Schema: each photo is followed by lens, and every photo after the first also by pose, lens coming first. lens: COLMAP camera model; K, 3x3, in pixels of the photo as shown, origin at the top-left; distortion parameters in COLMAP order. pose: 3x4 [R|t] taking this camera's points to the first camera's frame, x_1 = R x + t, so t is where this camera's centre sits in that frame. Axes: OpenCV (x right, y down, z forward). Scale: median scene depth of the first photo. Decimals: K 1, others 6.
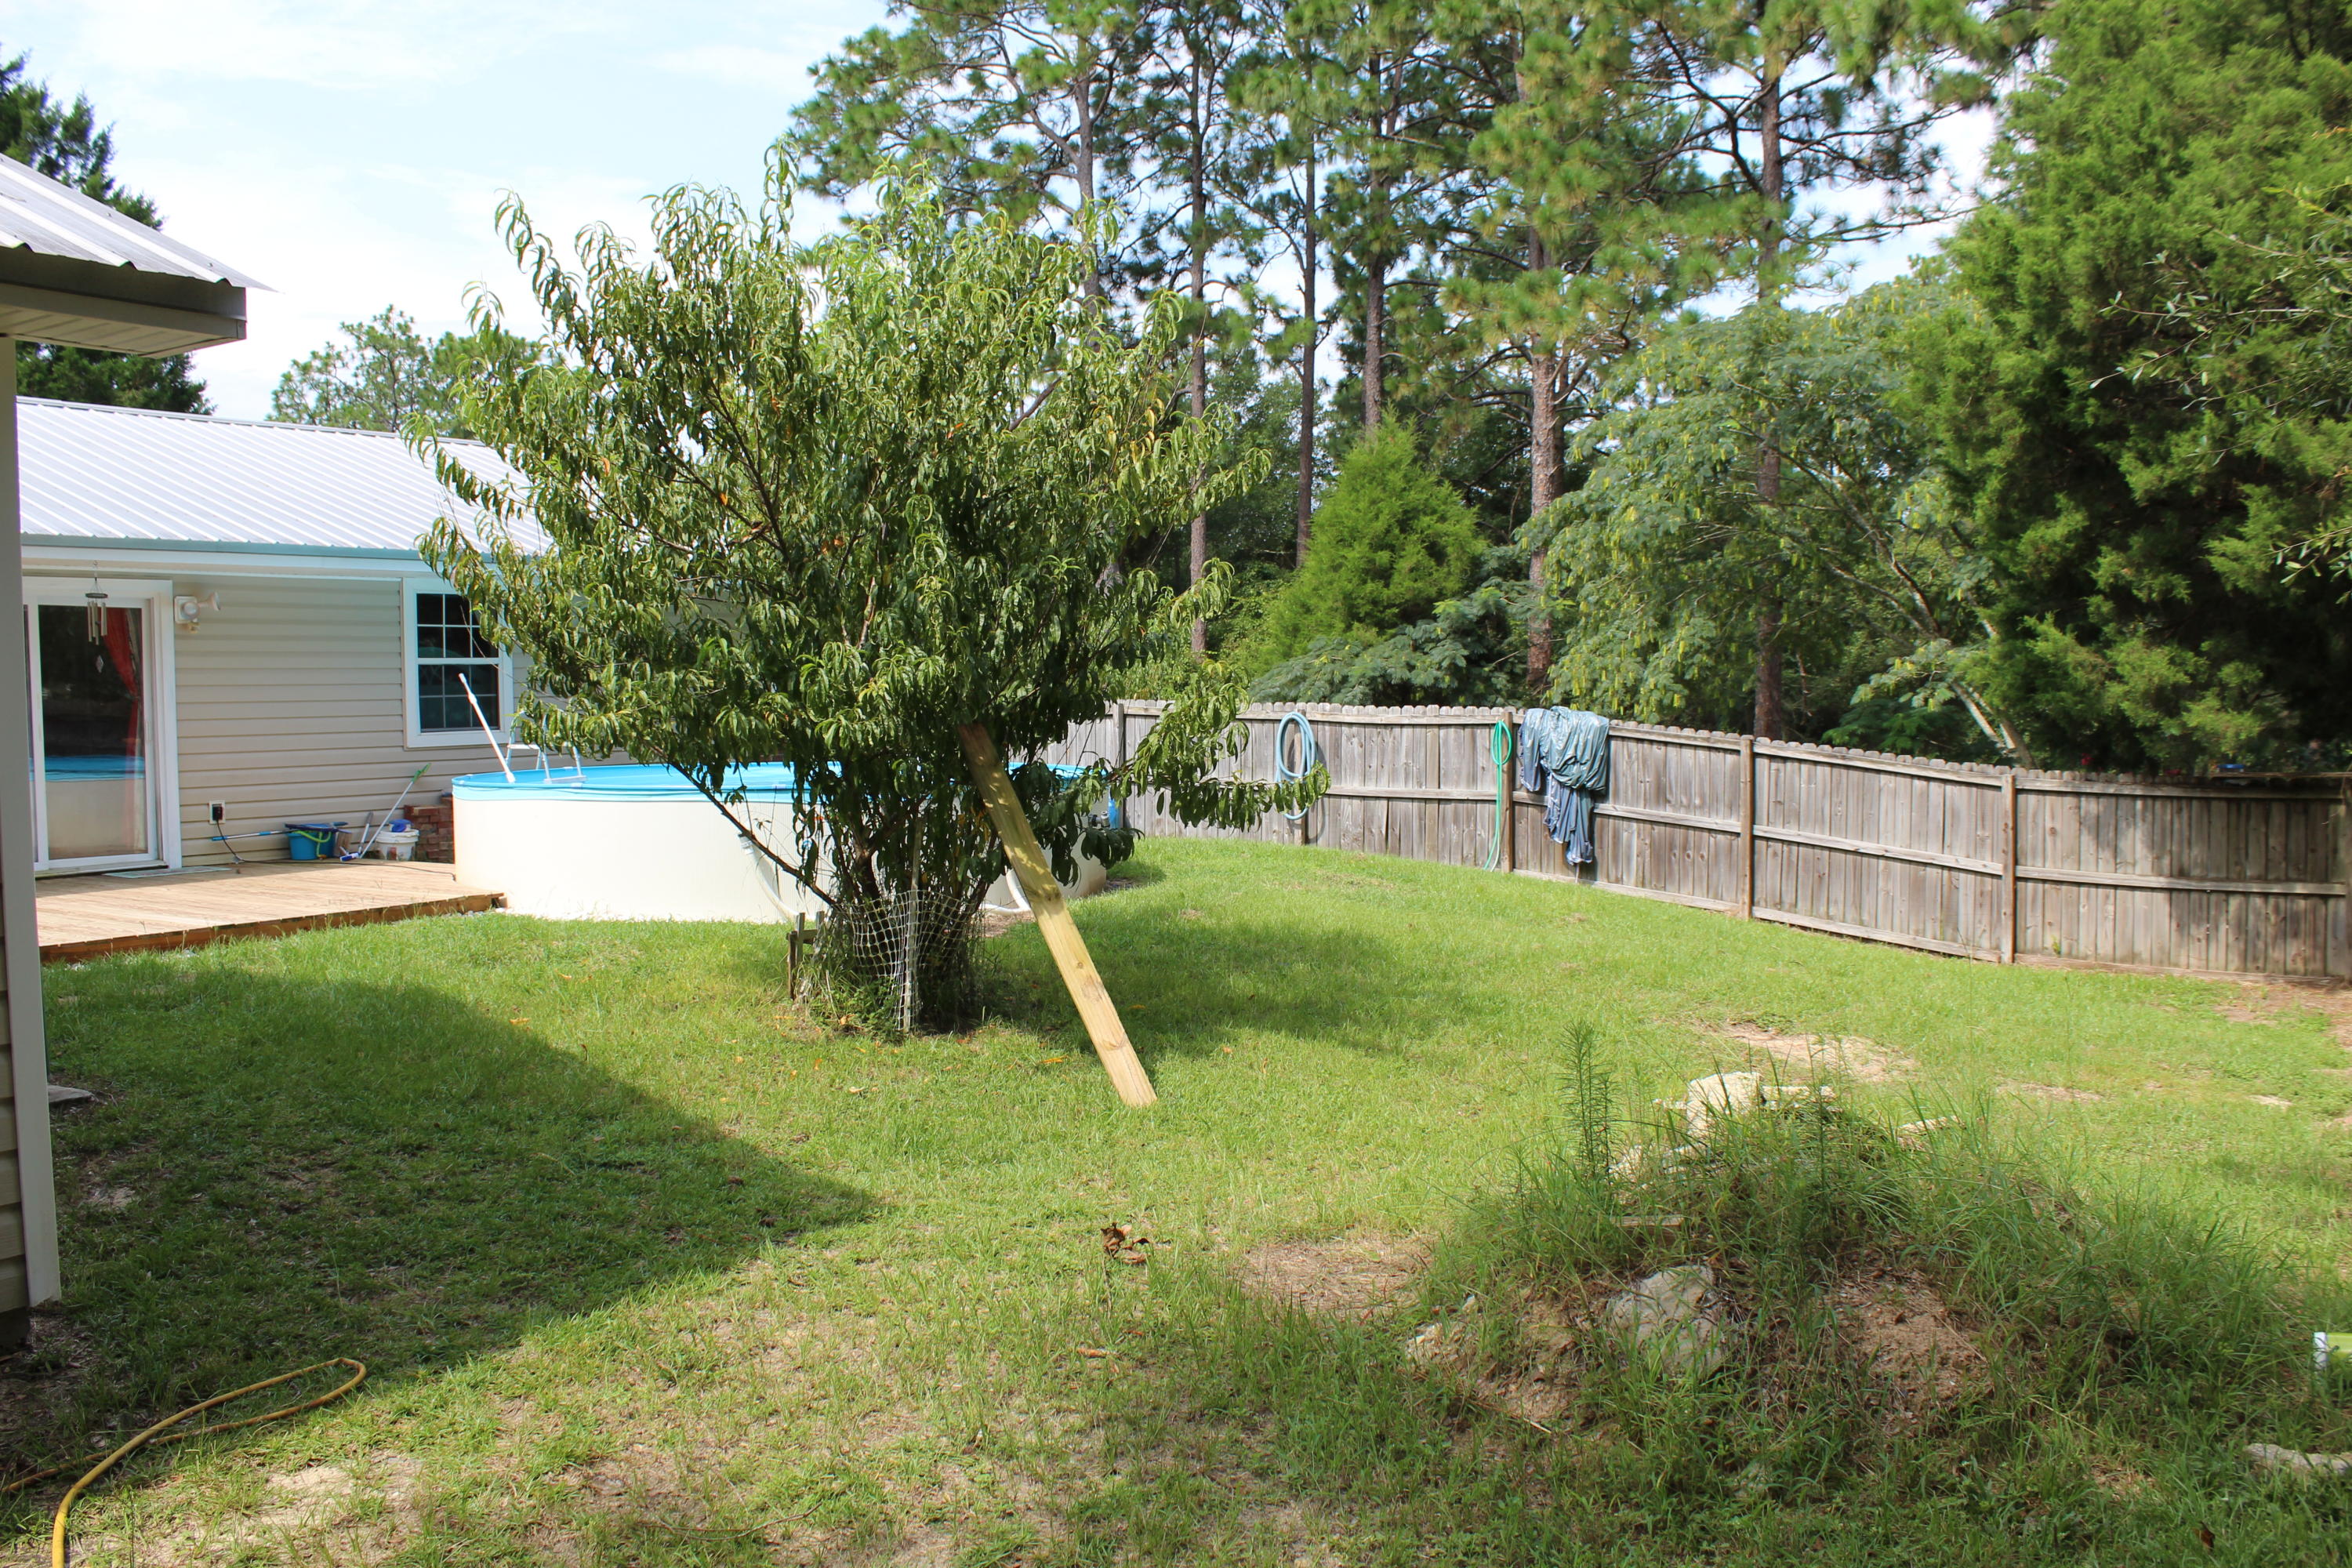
lens RADIAL K [[1955.0, 0, 1176.0], [0, 1955.0, 784.0], [0, 0, 1]] dist [-0.161723, 0.130944]
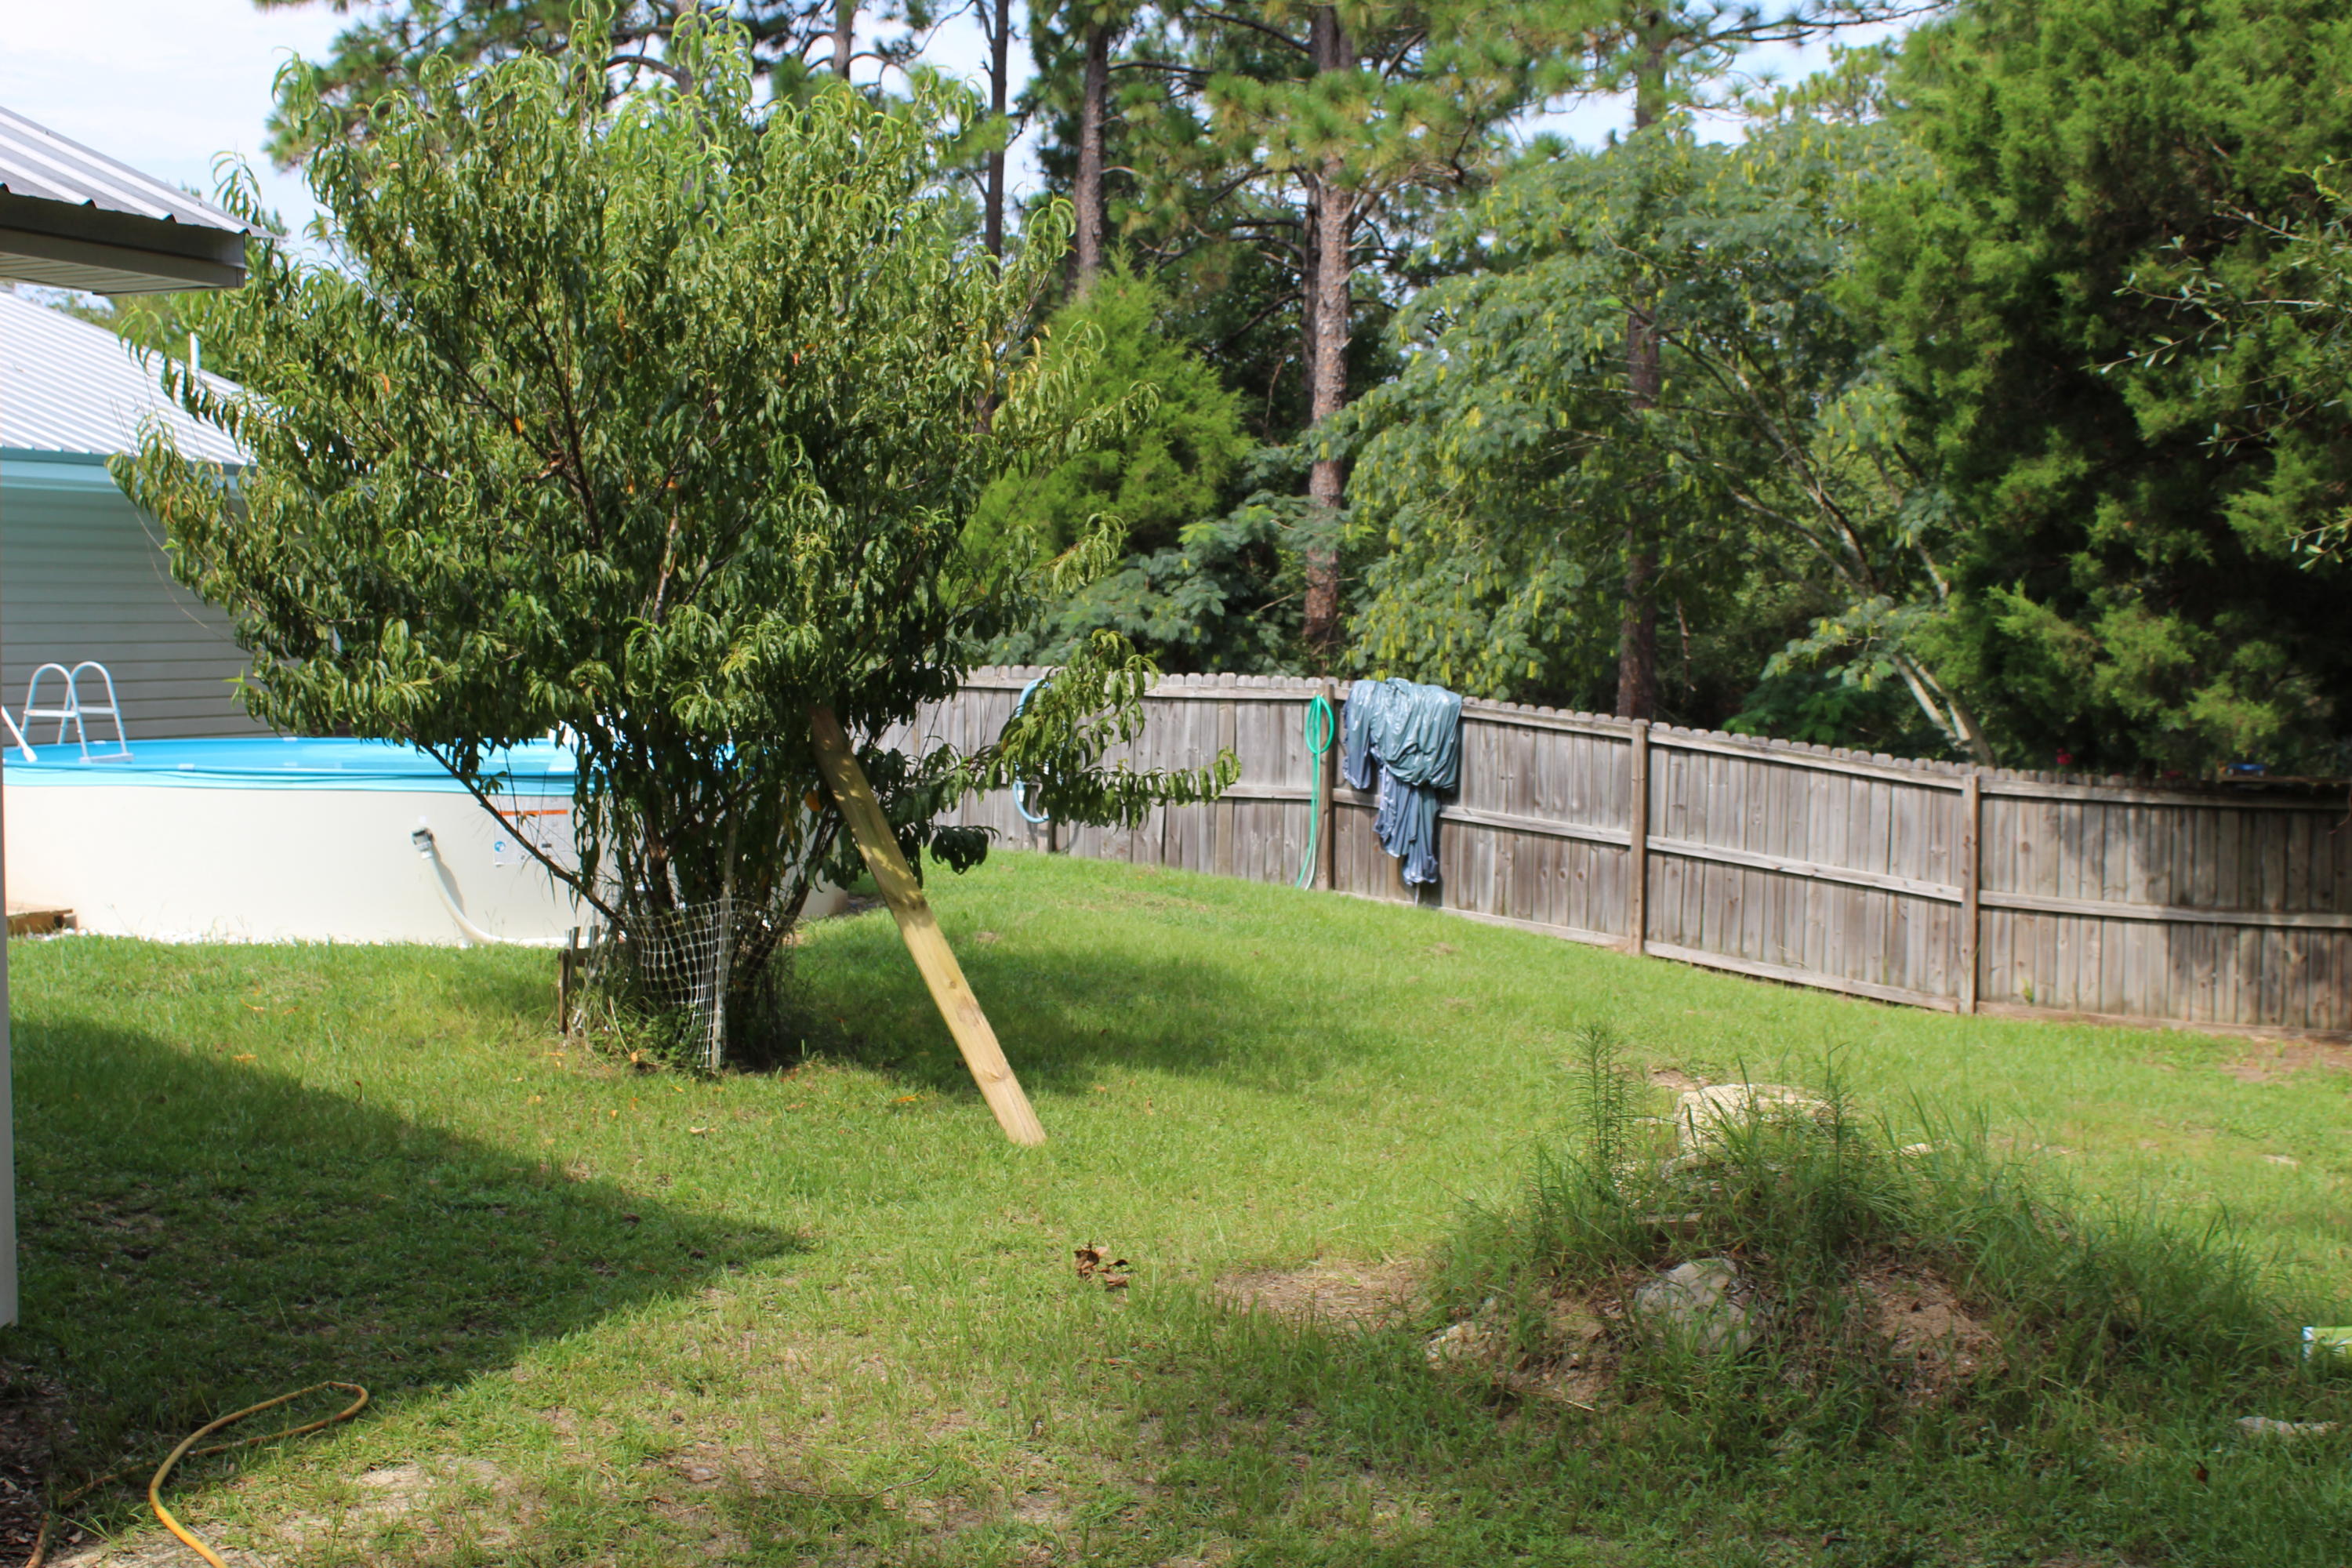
lens RADIAL K [[2847.3, 0, 1174.3], [0, 2847.3, 826.0], [0, 0, 1]] dist [-0.085425, 0.085385]
pose [[0.989304, 0.009377, 0.145569, -0.071953], [-0.012004, 0.999780, 0.017181, 0.000076], [-0.145376, -0.018745, 0.989199, -0.134537]]
